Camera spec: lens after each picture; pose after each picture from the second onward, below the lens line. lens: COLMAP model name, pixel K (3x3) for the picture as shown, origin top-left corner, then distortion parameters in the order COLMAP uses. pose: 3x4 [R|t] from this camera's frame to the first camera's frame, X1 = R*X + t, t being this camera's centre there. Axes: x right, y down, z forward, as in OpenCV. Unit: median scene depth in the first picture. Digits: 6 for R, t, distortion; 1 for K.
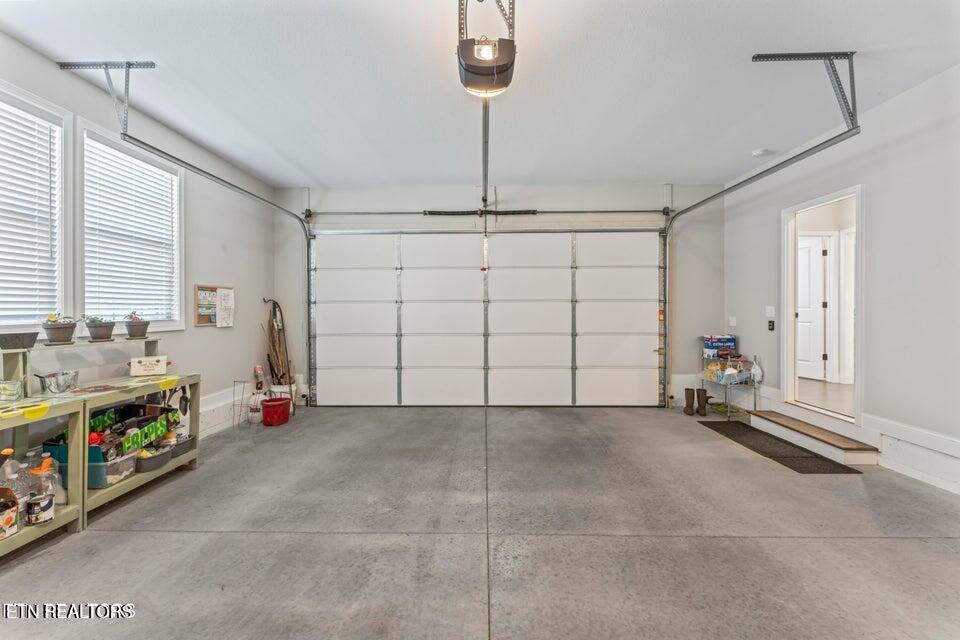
lens RADIAL K [[387.3, 0, 476.8], [0, 387.3, 313.2], [0, 0, 1]] dist [-0.006228, 0.001392]
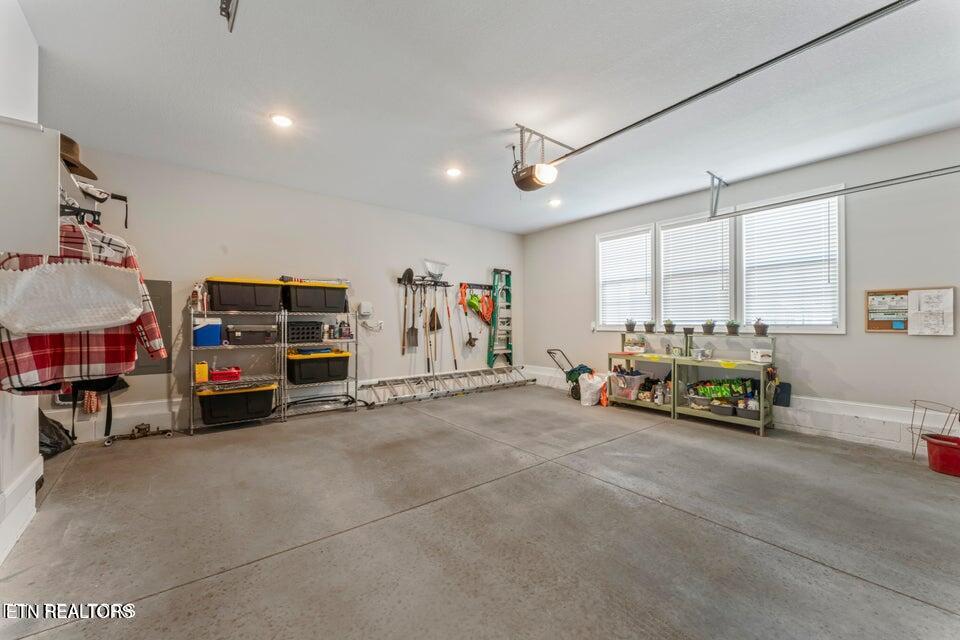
lens RADIAL K [[387.3, 0, 479.4], [0, 387.3, 320.8], [0, 0, 1]] dist [-0.006228, 0.001392]
pose [[-0.762057, -0.001648, -0.647508, 0.993449], [-0.002888, 0.999995, 0.000853, 0.010215], [0.647504, 0.002520, -0.762058, 1.591283]]
